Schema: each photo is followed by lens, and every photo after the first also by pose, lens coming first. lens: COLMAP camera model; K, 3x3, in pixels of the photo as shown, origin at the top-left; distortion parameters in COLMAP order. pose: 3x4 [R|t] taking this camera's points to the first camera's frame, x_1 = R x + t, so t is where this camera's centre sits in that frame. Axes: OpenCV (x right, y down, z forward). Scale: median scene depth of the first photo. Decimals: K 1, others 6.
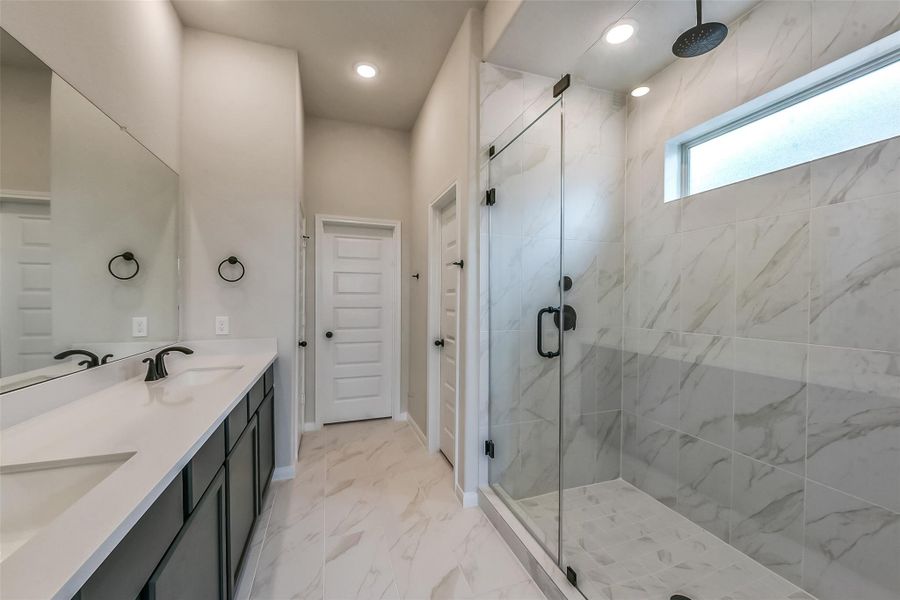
lens RADIAL K [[350.8, 0, 456.0], [0, 350.8, 300.3], [0, 0, 1]] dist [-0.012354, -0.000608]
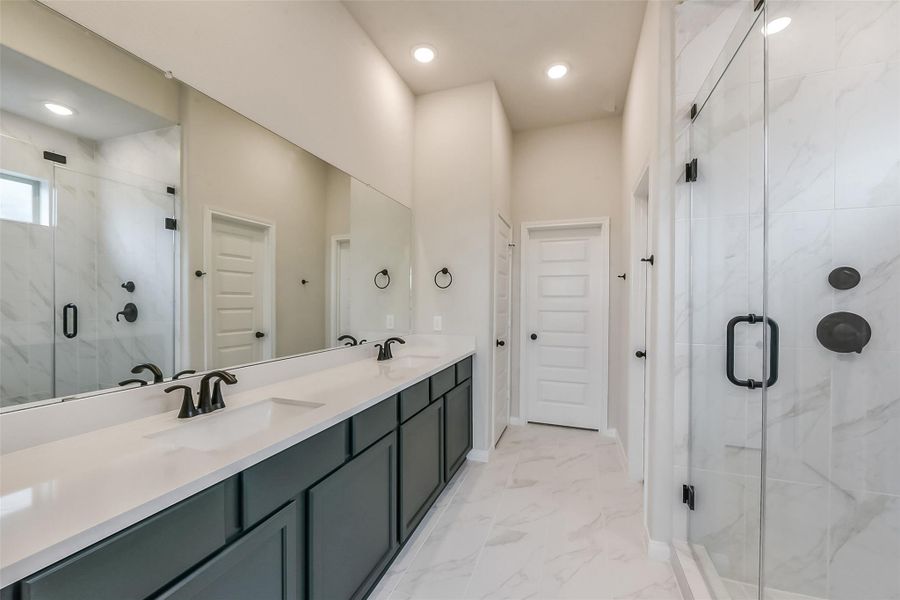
lens RADIAL K [[350.8, 0, 454.8], [0, 350.8, 301.6], [0, 0, 1]] dist [-0.012354, -0.000608]
pose [[0.766467, -0.000540, -0.642283, 0.190306], [-0.003365, 0.999983, -0.004856, -0.000233], [0.642274, 0.005883, 0.766452, 0.076993]]
